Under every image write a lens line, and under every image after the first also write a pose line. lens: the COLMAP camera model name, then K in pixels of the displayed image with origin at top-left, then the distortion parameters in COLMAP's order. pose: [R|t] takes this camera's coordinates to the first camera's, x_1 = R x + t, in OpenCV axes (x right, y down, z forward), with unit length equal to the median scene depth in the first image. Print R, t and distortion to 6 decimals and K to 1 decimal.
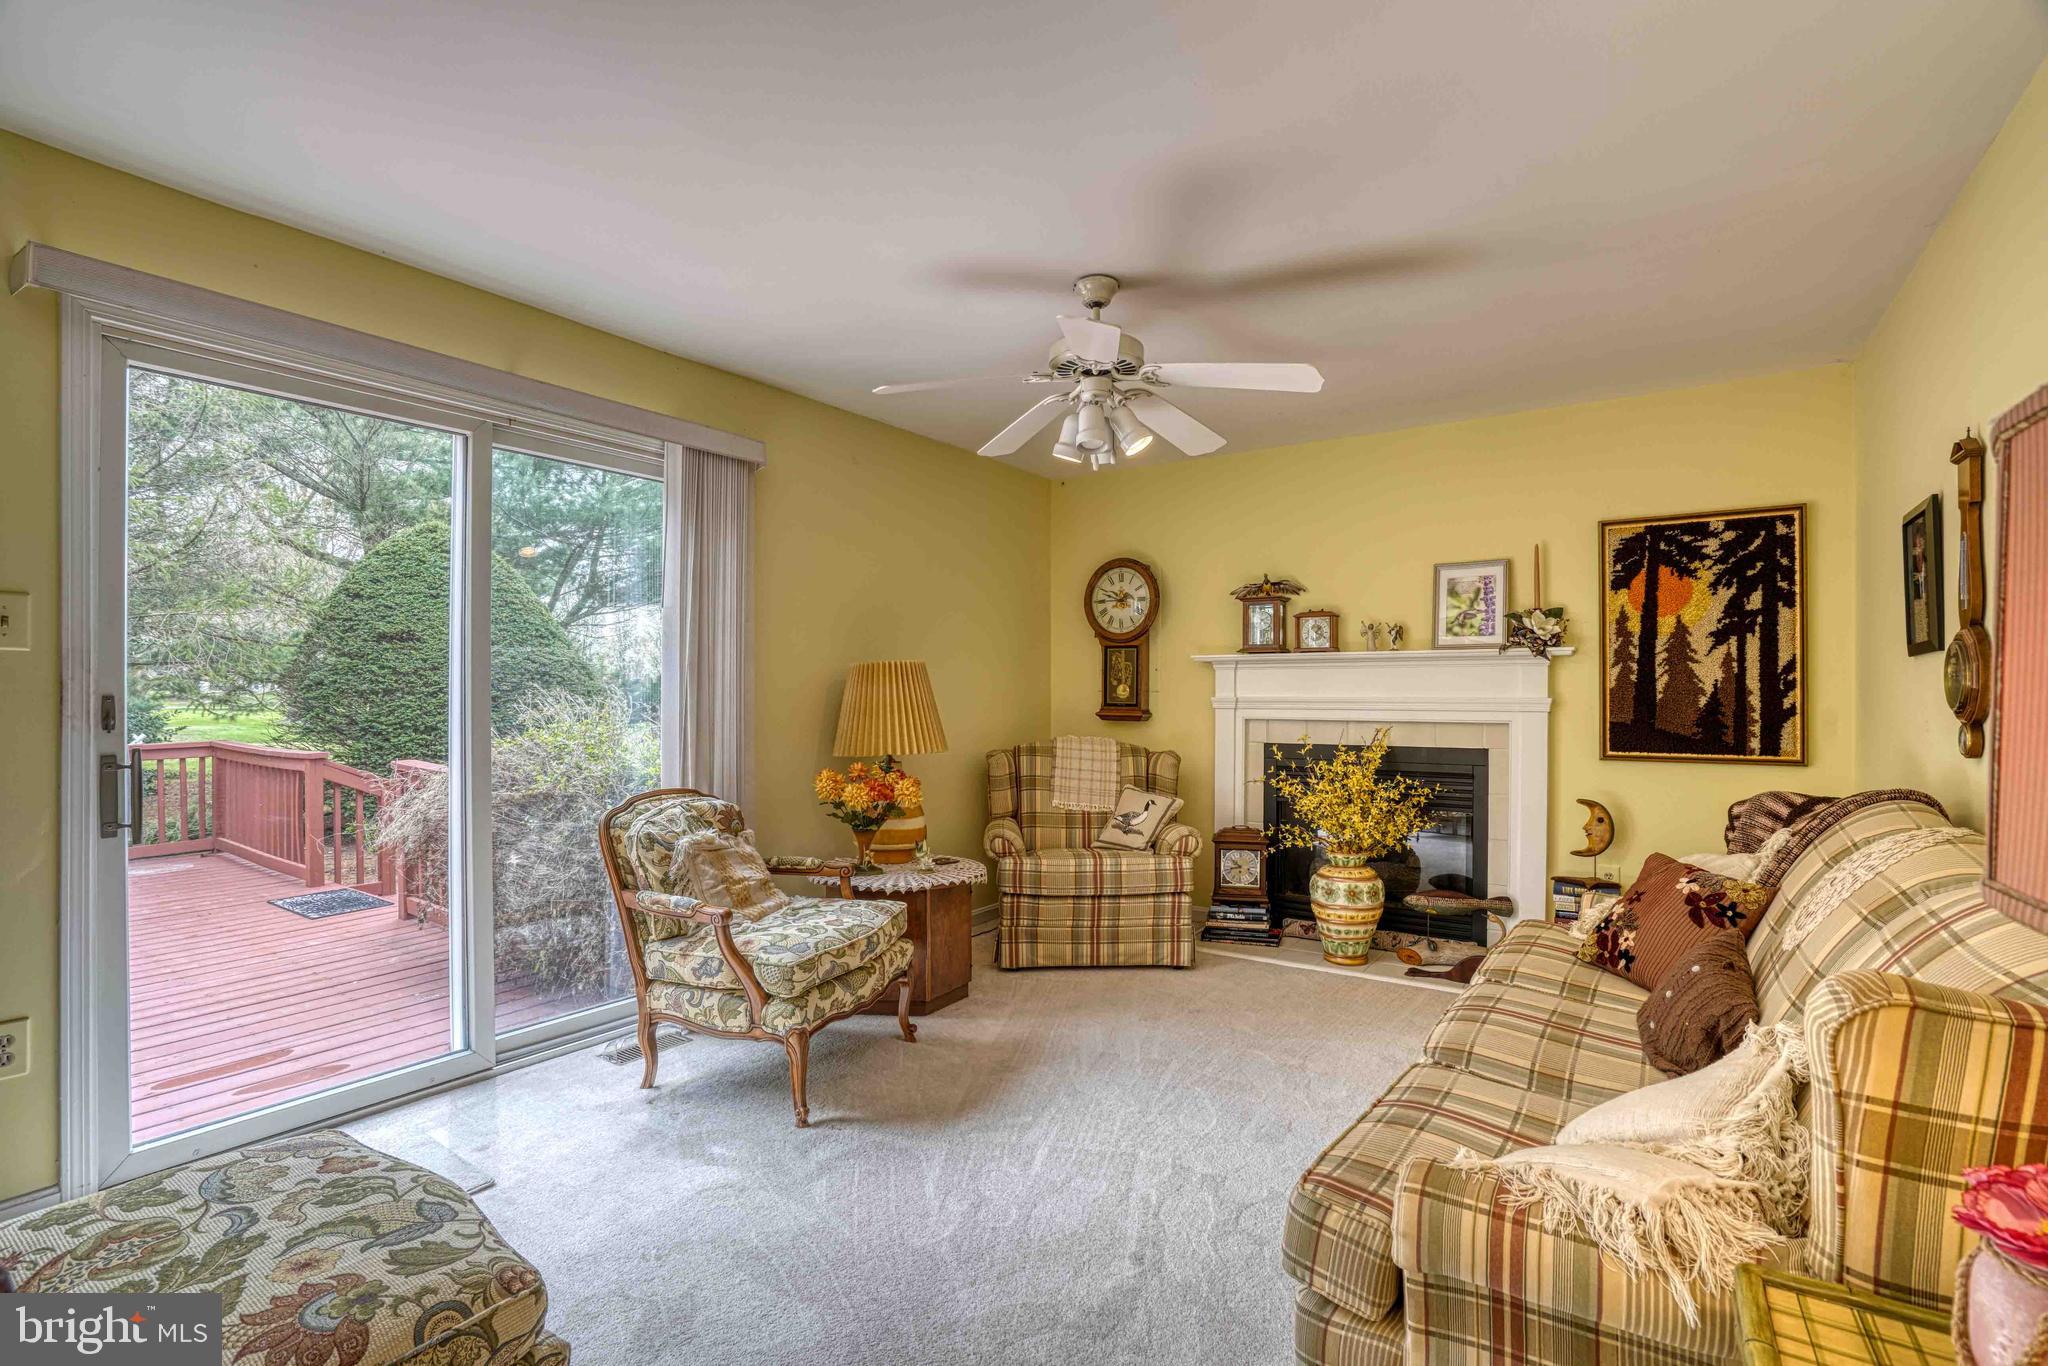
lens RADIAL K [[952.1, 0, 1024.7], [0, 952.1, 690.6], [0, 0, 1]] dist [-0.056981, 0.018286]
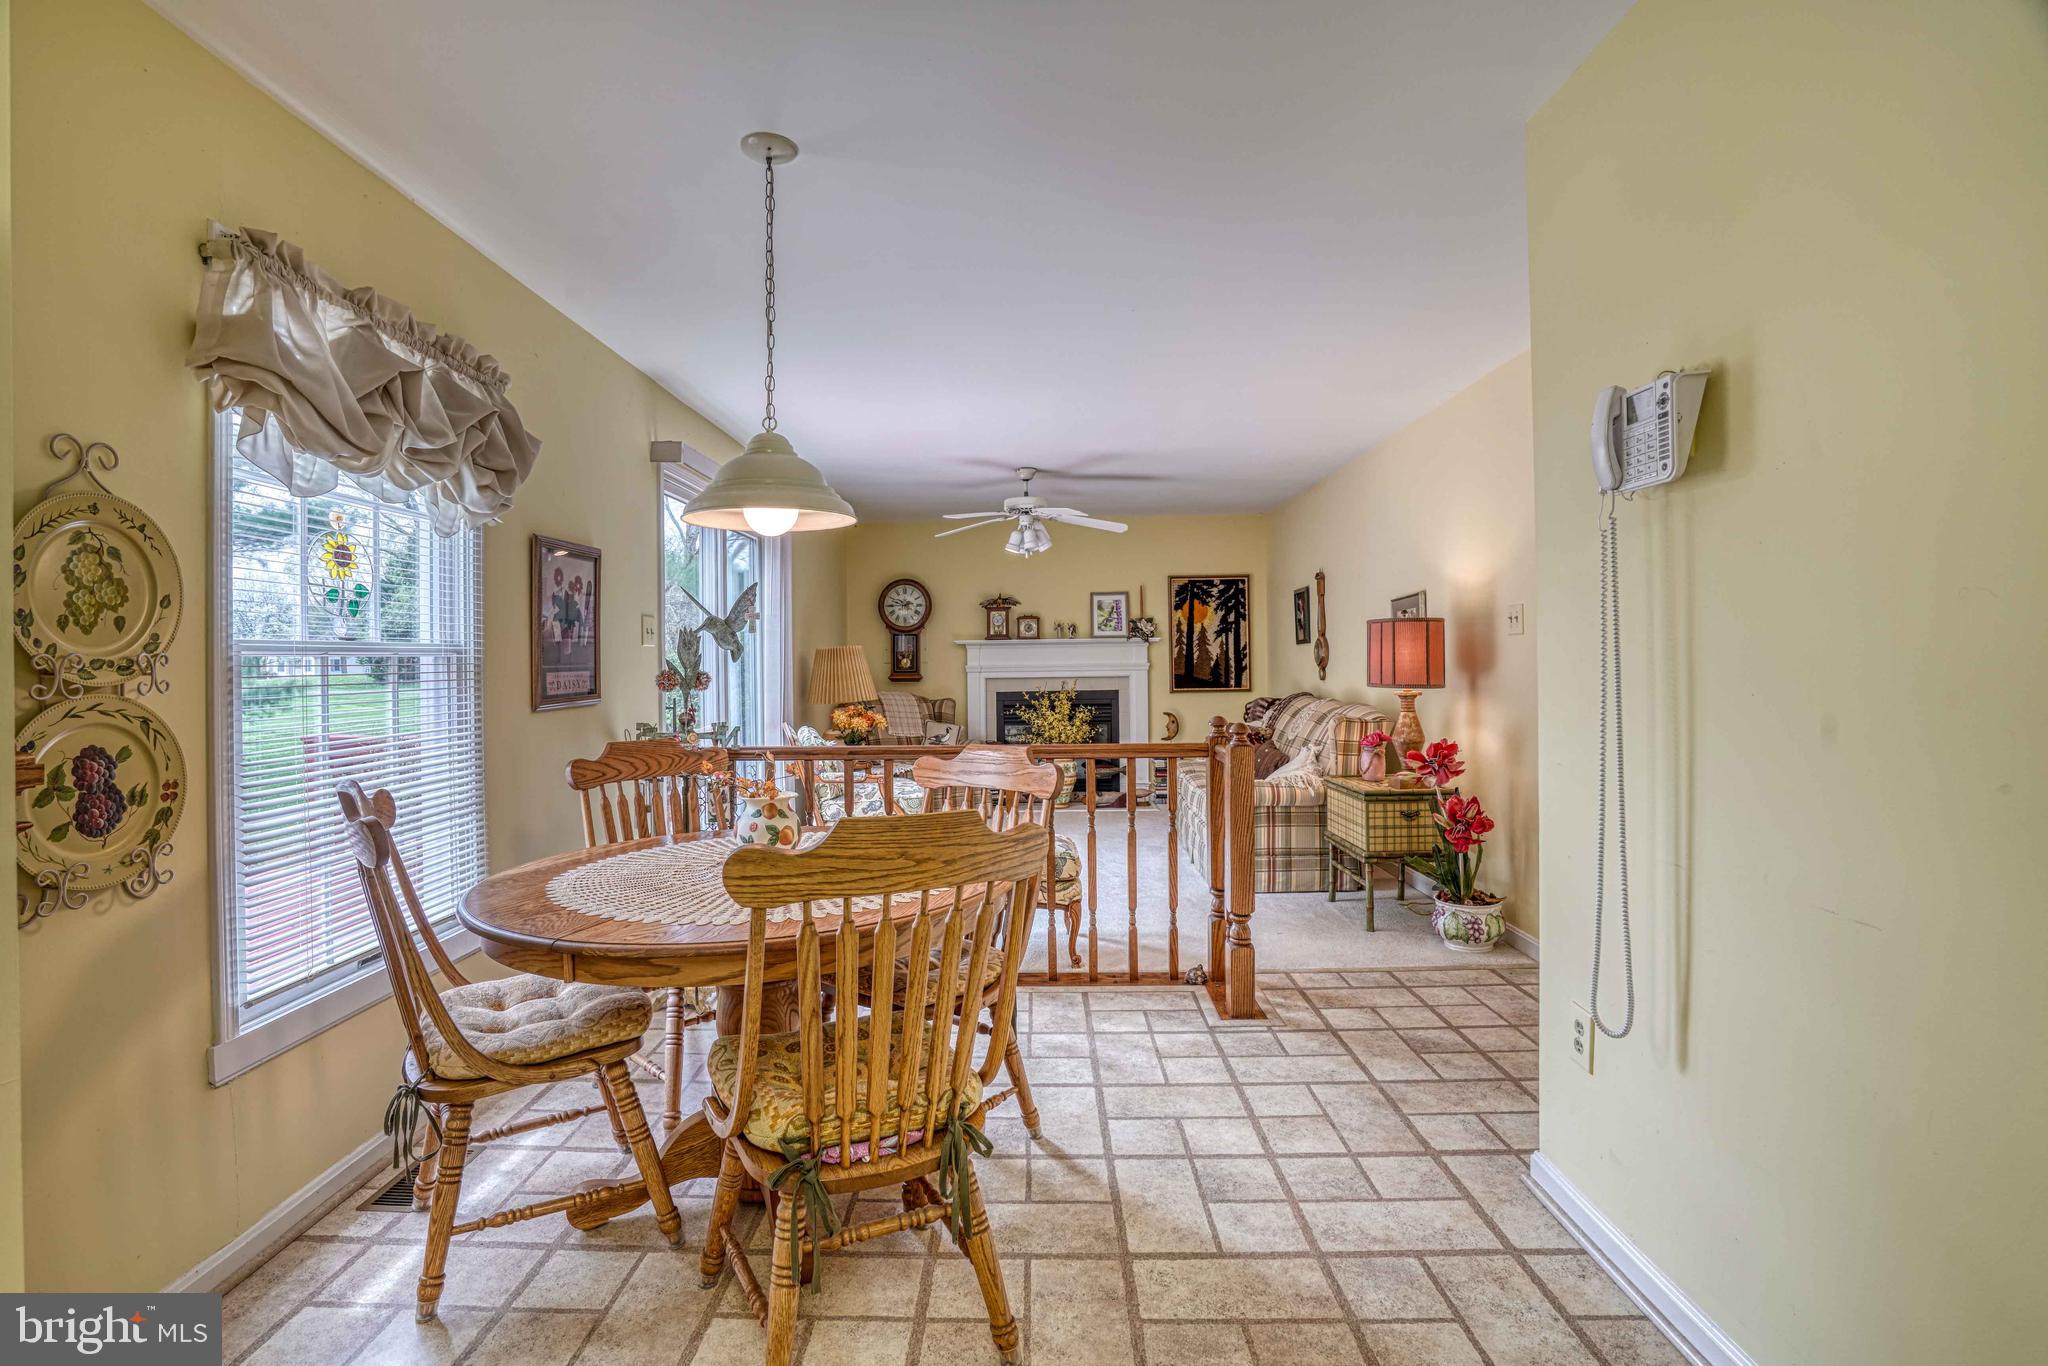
lens RADIAL K [[964.7, 0, 1017.6], [0, 964.7, 662.1], [0, 0, 1]] dist [-0.062936, 0.020507]
pose [[0.834339, -0.012610, 0.551107, -0.844894], [0.013664, 0.999904, 0.002193, -0.002397], [-0.551082, 0.005701, 0.834432, -0.590062]]
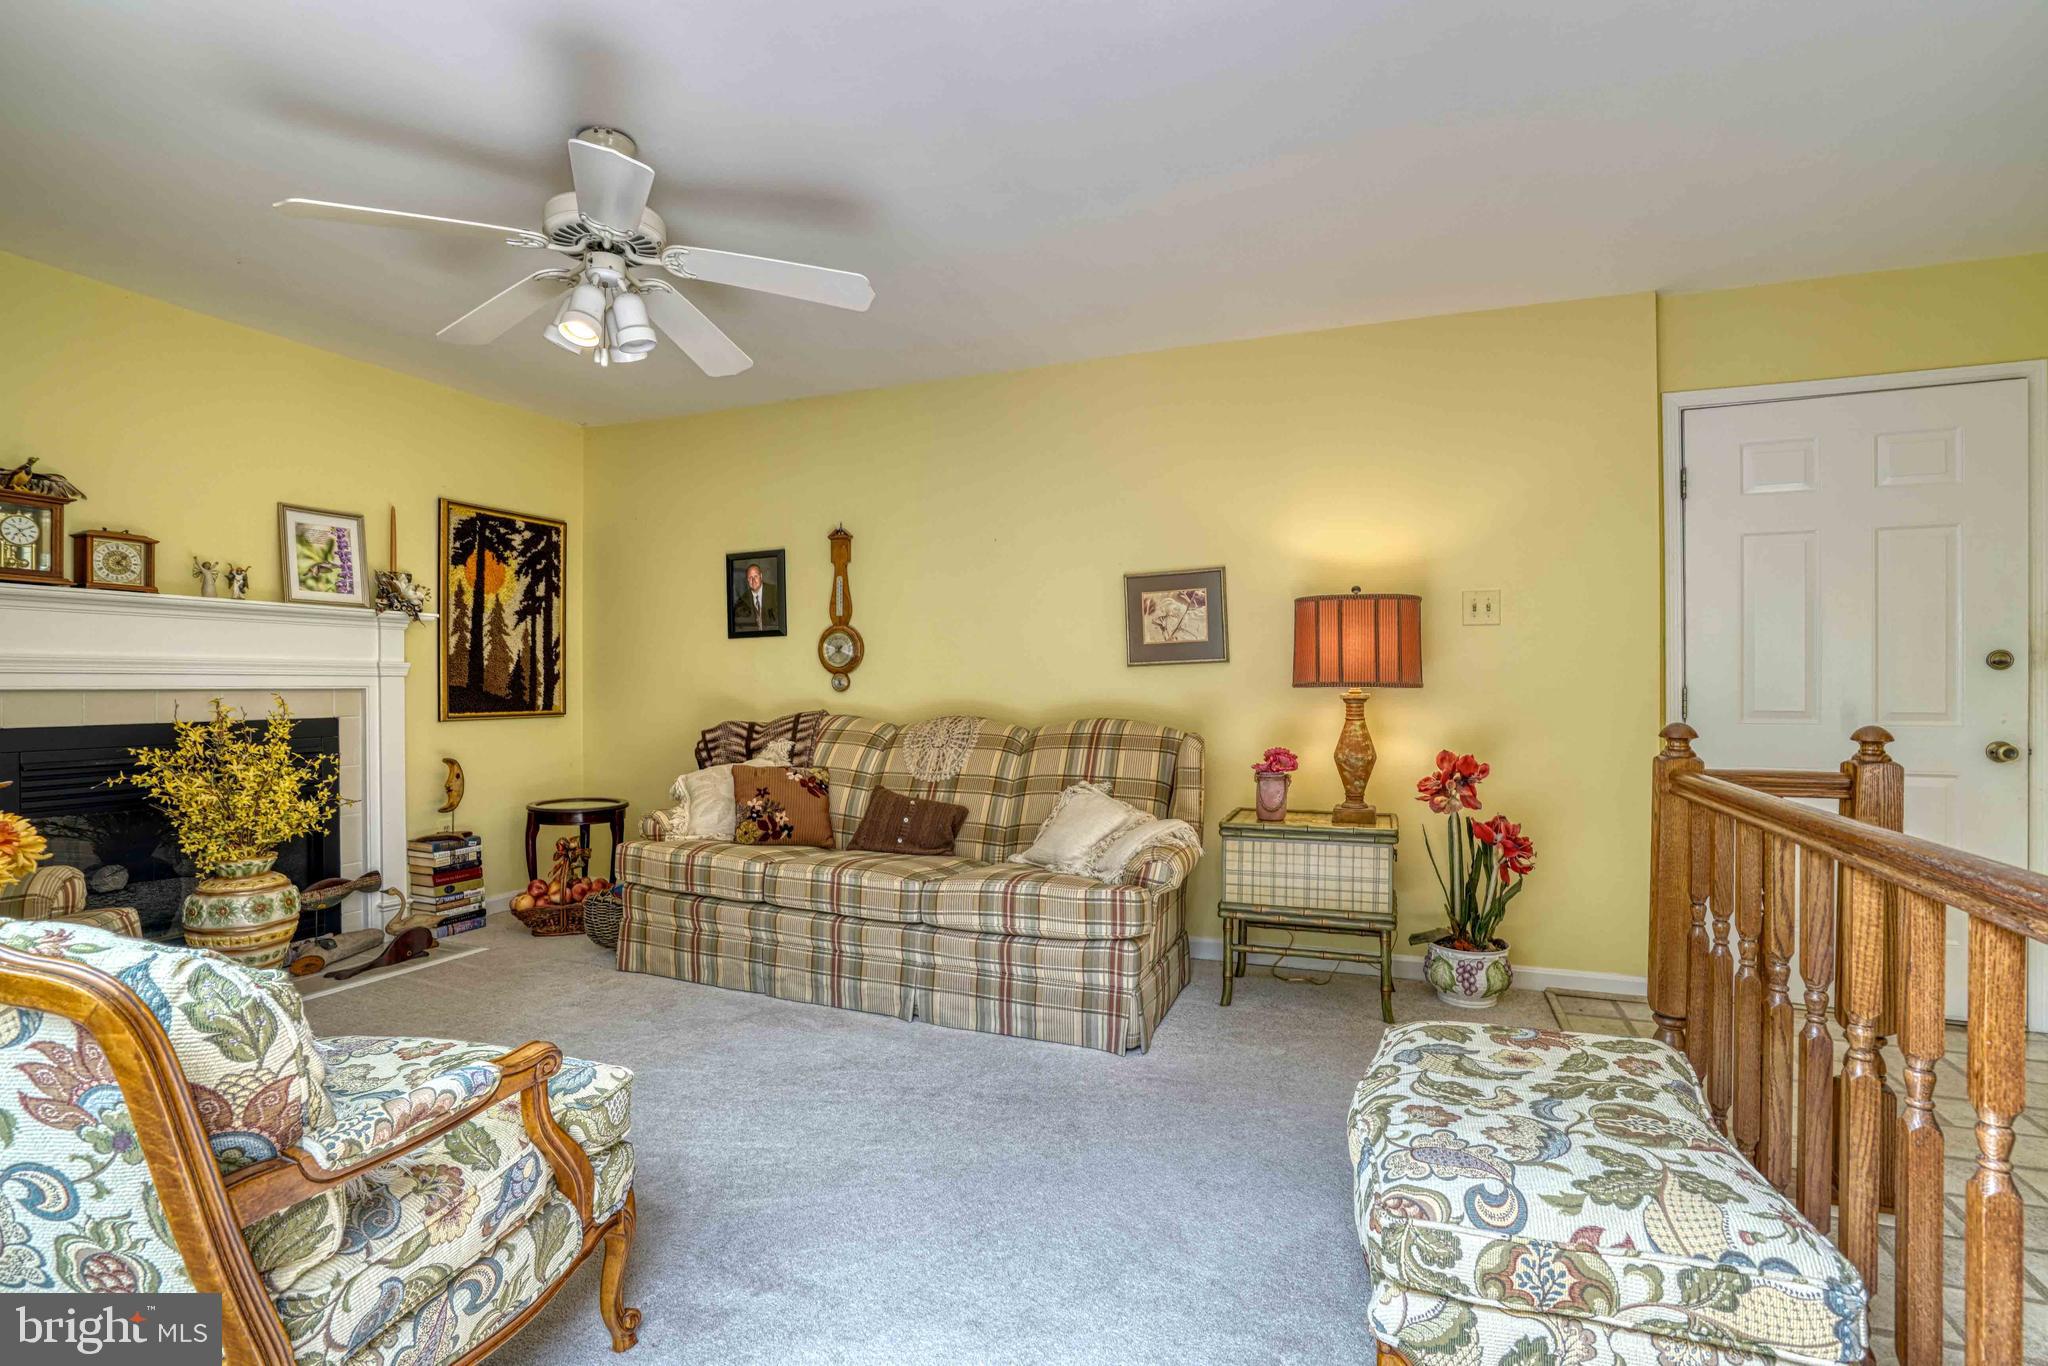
lens RADIAL K [[964.7, 0, 1017.6], [0, 964.7, 662.1], [0, 0, 1]] dist [-0.062936, 0.020507]
pose [[-0.222188, 0.025835, 0.974662, -0.596625], [0.001700, 0.999658, -0.026110, 0.036509], [-0.975002, -0.004145, -0.222156, 0.613005]]
